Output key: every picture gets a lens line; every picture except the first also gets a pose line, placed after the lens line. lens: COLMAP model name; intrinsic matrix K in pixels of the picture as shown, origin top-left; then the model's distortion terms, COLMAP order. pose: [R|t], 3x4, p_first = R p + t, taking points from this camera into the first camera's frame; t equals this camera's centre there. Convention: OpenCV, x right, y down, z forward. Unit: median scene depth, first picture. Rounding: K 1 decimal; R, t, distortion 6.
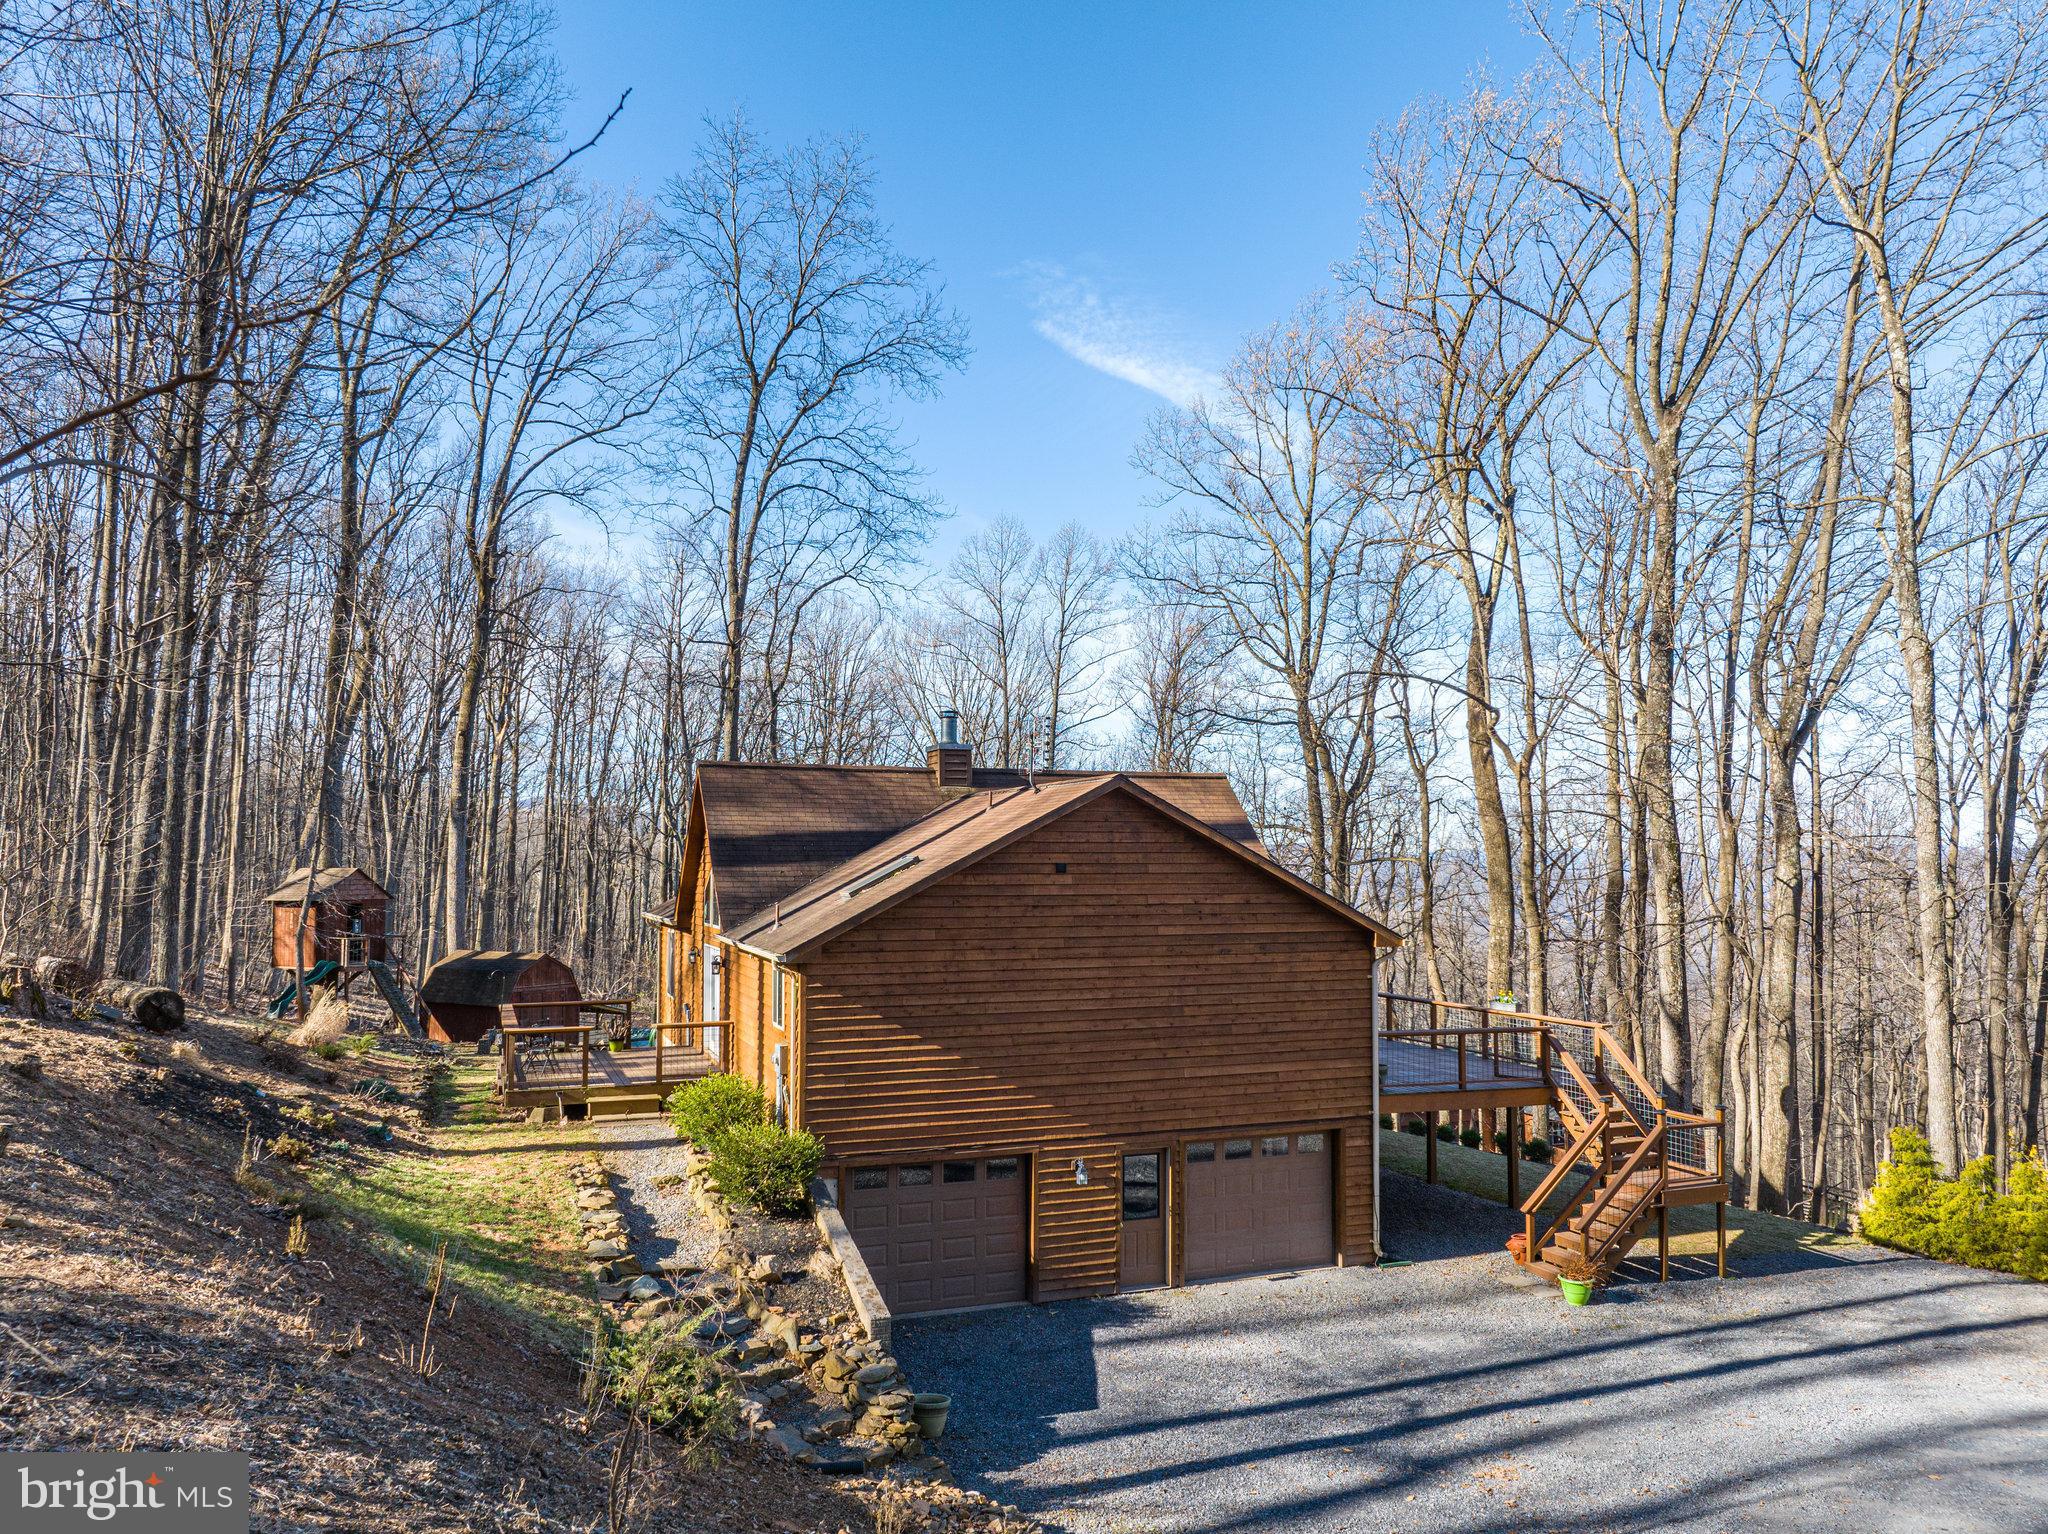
lens RADIAL K [[1430.9, 0, 1024.8], [0, 1430.9, 764.4], [0, 0, 1]] dist [-0.008701, -0.002749]
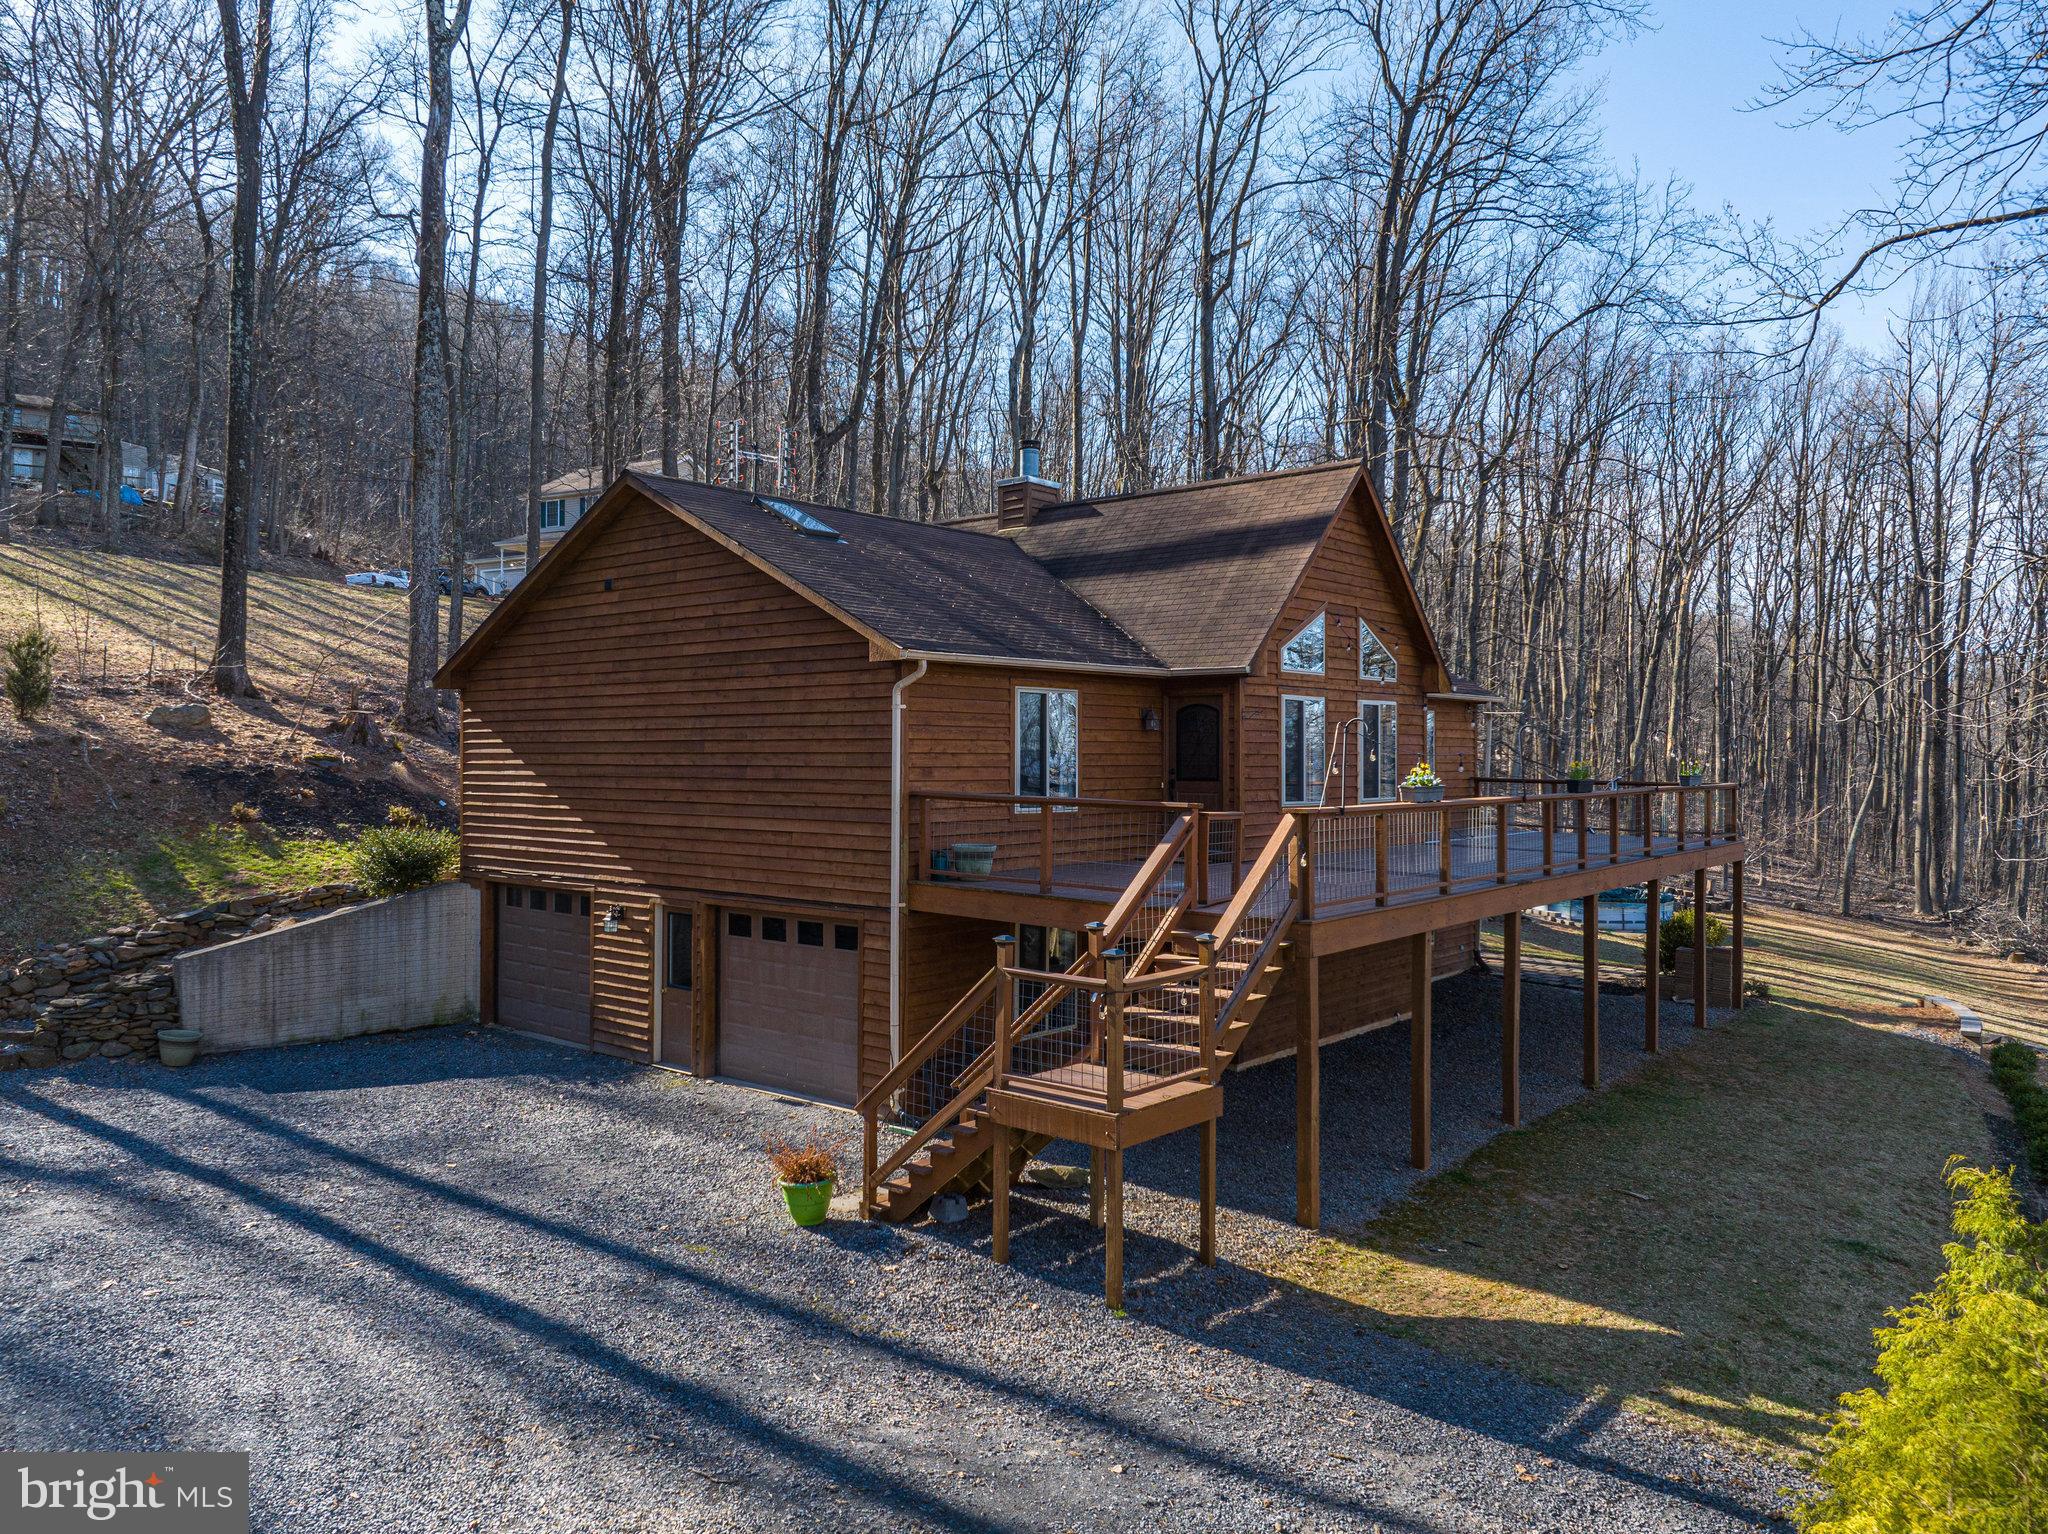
lens RADIAL K [[1430.9, 0, 1024.9], [0, 1430.9, 758.6], [0, 0, 1]] dist [-0.008701, -0.002749]
pose [[0.455156, -0.010823, -0.890346, 0.943415], [0.048046, 0.998768, 0.012420, 0.182453], [0.889114, -0.048431, 0.455115, 0.811992]]
